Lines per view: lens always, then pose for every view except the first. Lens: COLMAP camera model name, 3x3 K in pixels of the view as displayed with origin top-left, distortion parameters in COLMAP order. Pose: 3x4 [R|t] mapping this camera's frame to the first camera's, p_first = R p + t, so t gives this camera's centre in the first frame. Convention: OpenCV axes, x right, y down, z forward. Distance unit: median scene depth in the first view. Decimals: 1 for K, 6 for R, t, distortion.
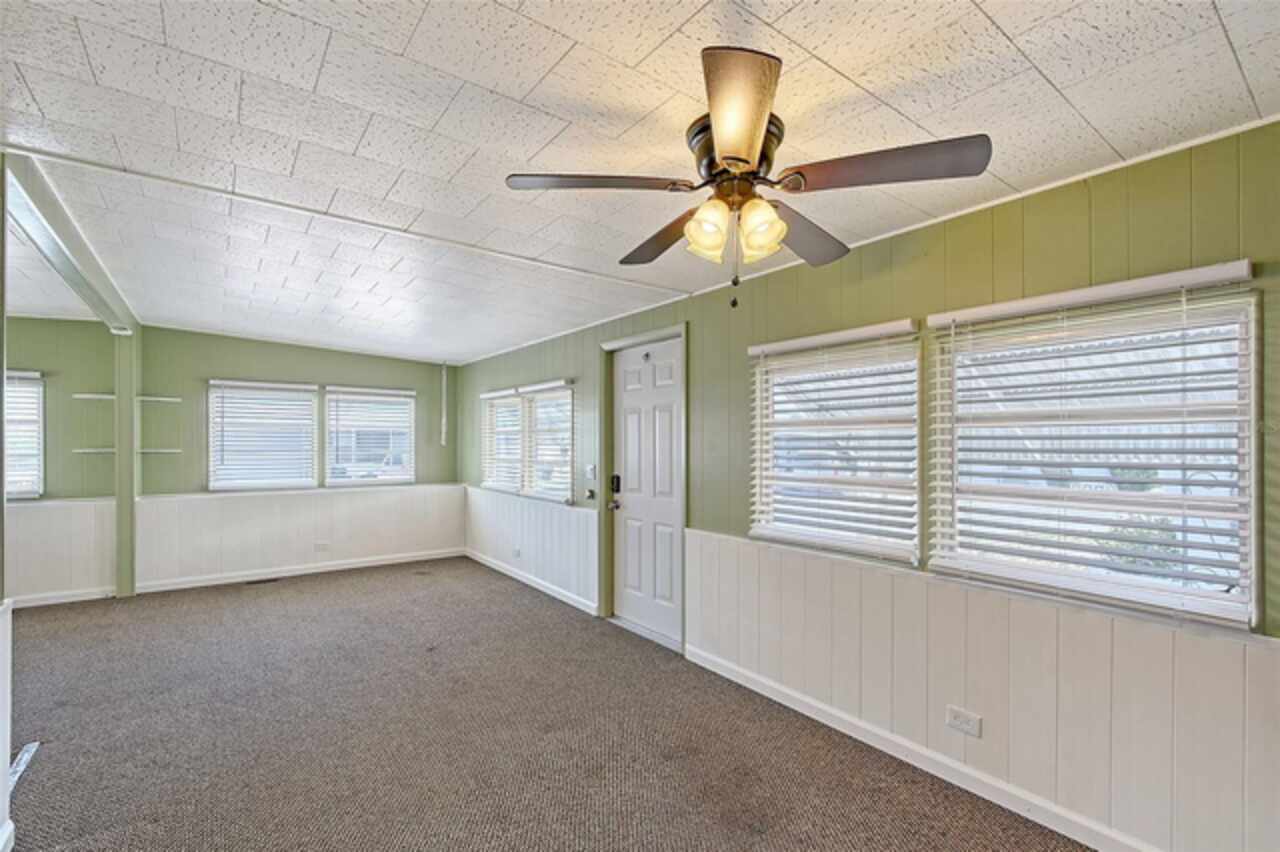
lens RADIAL K [[576.3, 0, 650.6], [0, 576.3, 447.6], [0, 0, 1]] dist [0.012400, -0.000697]
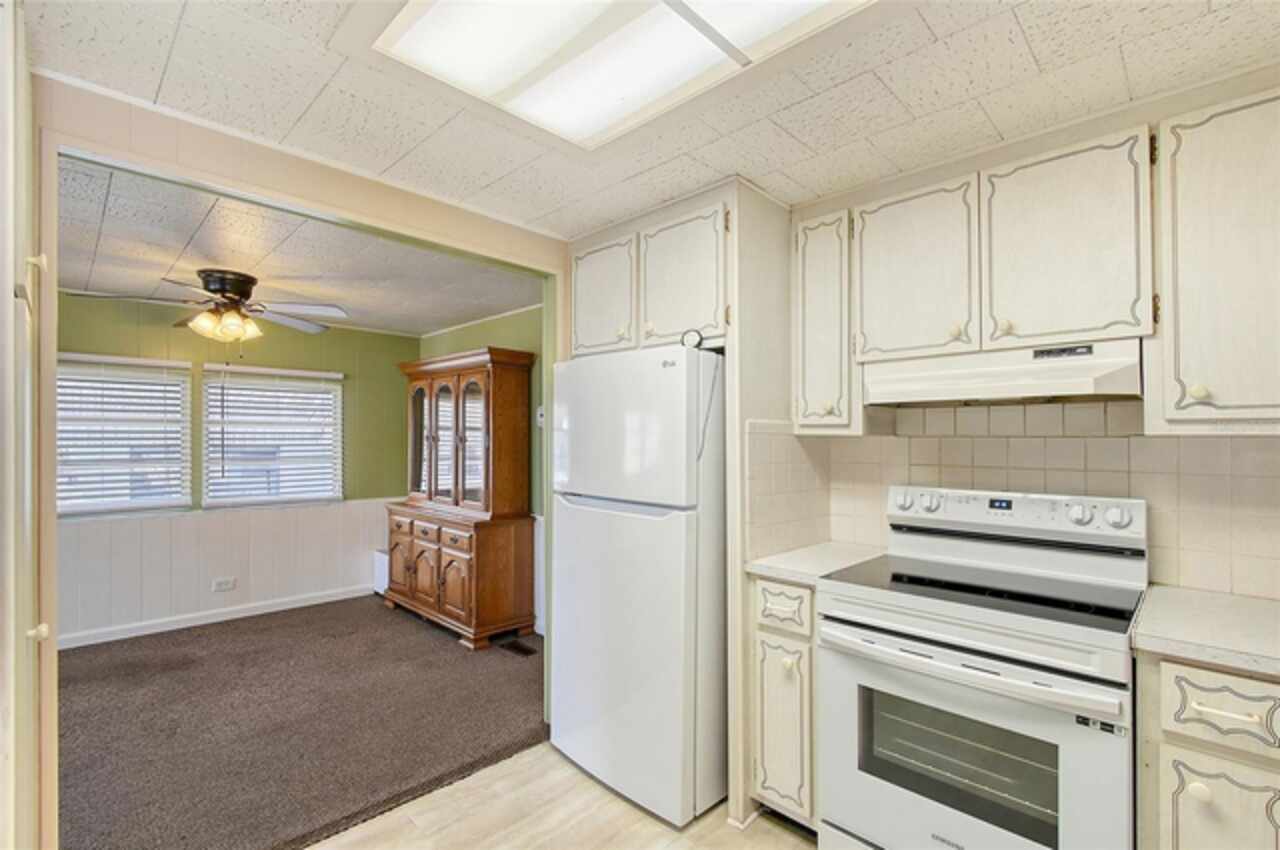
lens RADIAL K [[574.0, 0, 653.3], [0, 574.0, 438.9], [0, 0, 1]] dist [-0.000780, -0.000171]
pose [[-0.151444, -0.009256, 0.988422, -0.717114], [-0.004134, 0.999953, 0.008731, -0.008848], [-0.988457, -0.002764, -0.151475, -0.039236]]
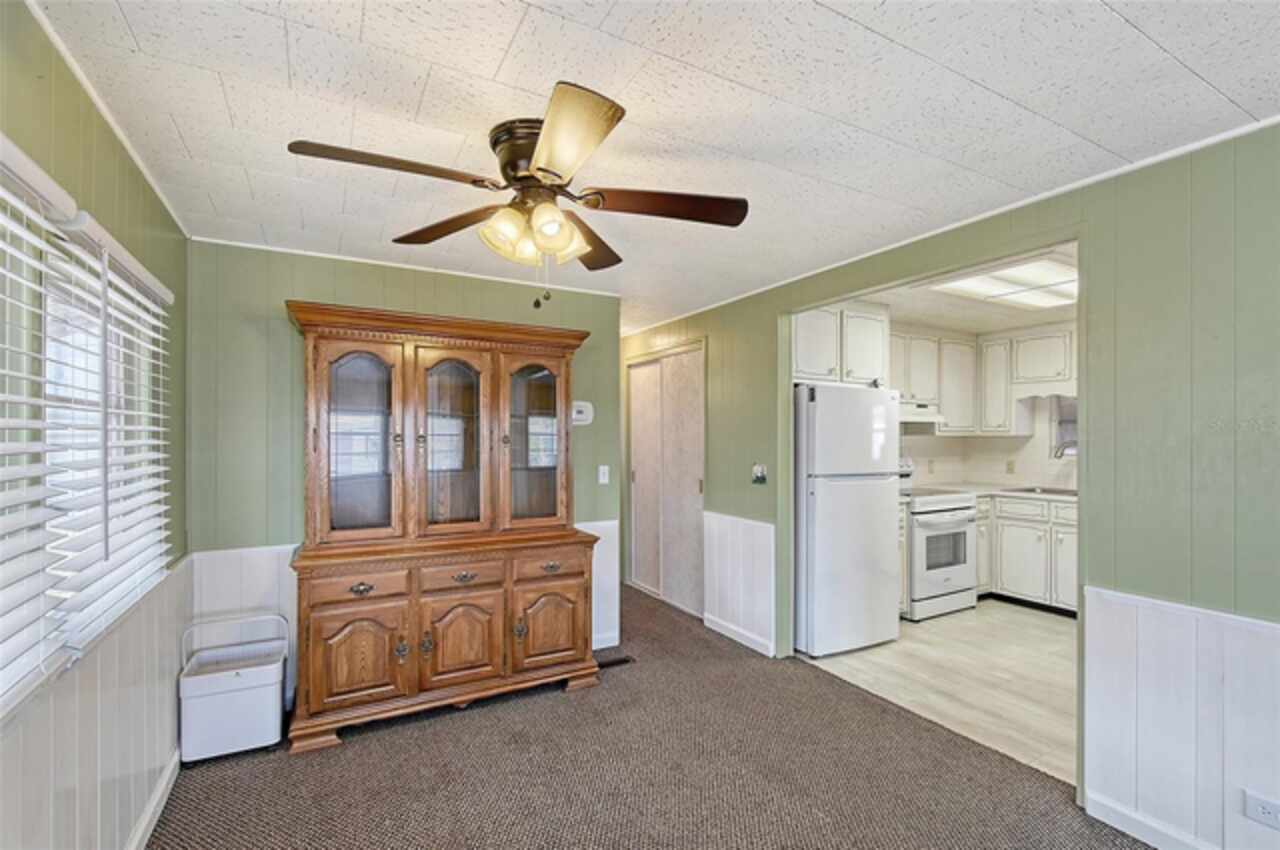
lens RADIAL K [[574.0, 0, 653.3], [0, 574.0, 438.9], [0, 0, 1]] dist [-0.000780, -0.000171]
pose [[-0.990314, -0.011709, 0.138351, -0.076186], [-0.010552, 0.999903, 0.009092, -0.007116], [-0.138444, 0.007544, -0.990342, 0.728825]]
